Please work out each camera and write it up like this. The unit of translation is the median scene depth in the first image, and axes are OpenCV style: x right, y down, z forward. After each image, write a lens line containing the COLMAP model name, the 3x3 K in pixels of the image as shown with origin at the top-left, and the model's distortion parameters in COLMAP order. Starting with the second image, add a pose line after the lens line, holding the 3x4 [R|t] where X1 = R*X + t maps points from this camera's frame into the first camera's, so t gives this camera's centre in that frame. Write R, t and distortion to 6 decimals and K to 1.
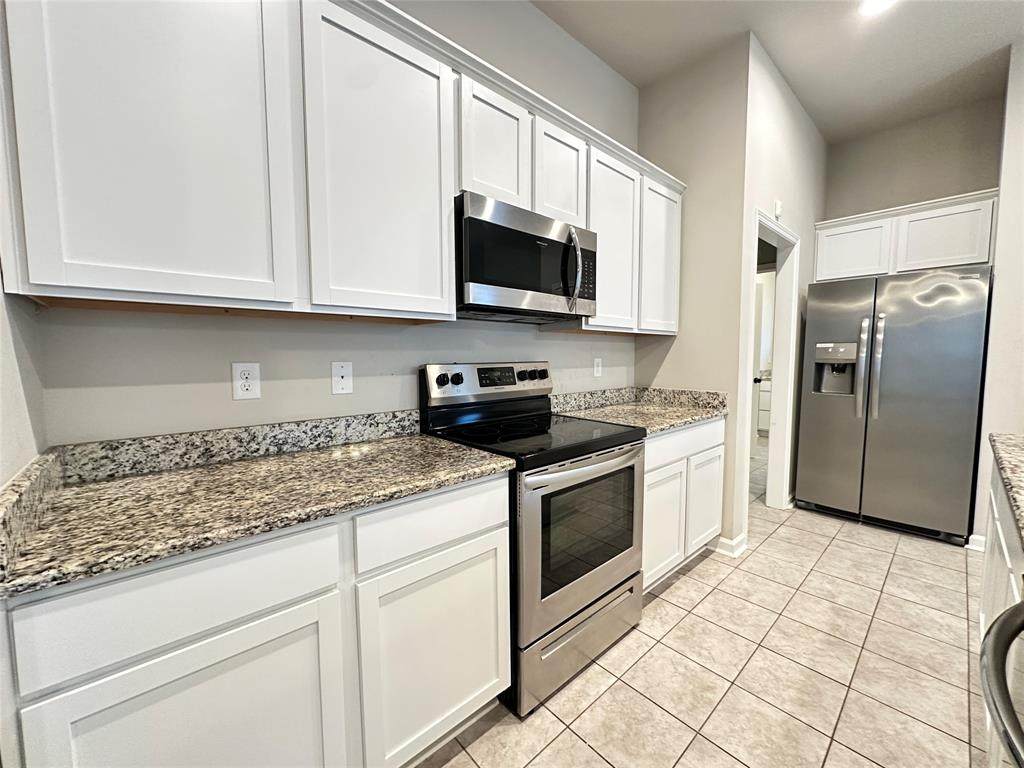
lens RADIAL K [[406.5, 0, 512.0], [0, 406.5, 384.0], [0, 0, 1]] dist [-0.001415, 0.000166]
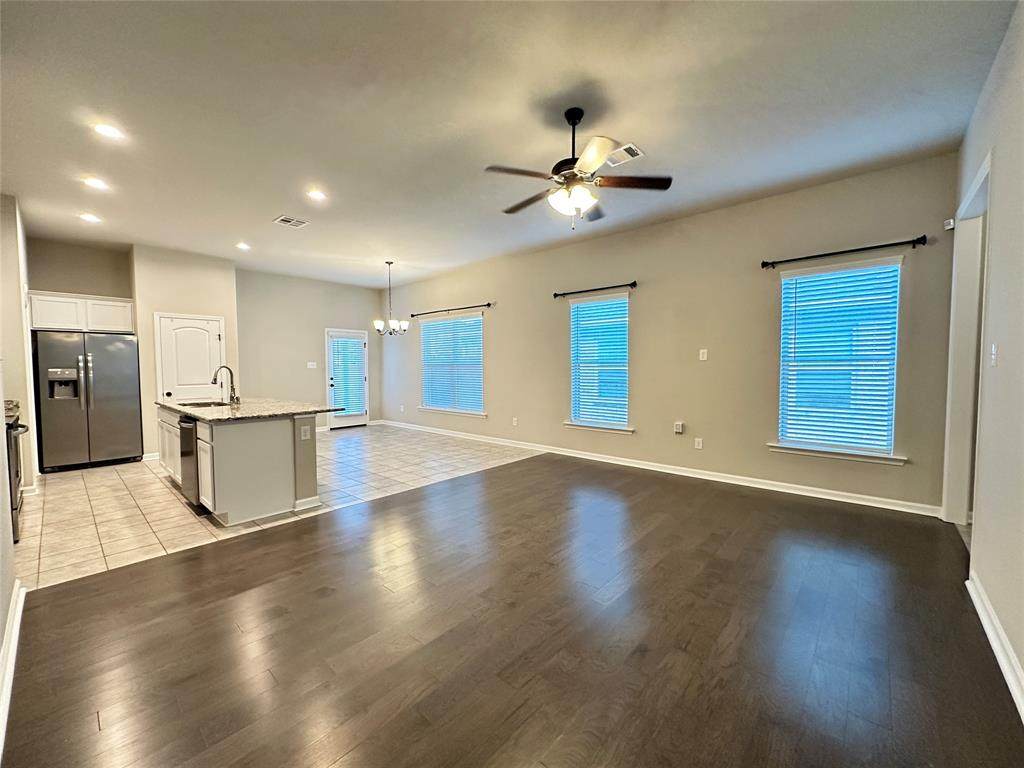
lens RADIAL K [[406.5, 0, 512.0], [0, 406.5, 384.0], [0, 0, 1]] dist [-0.001415, 0.000166]
pose [[-0.103043, -0.041787, 0.993799, -1.695451], [0.080766, 0.995467, 0.050232, 0.047884], [-0.991392, 0.085441, -0.099201, -1.081402]]
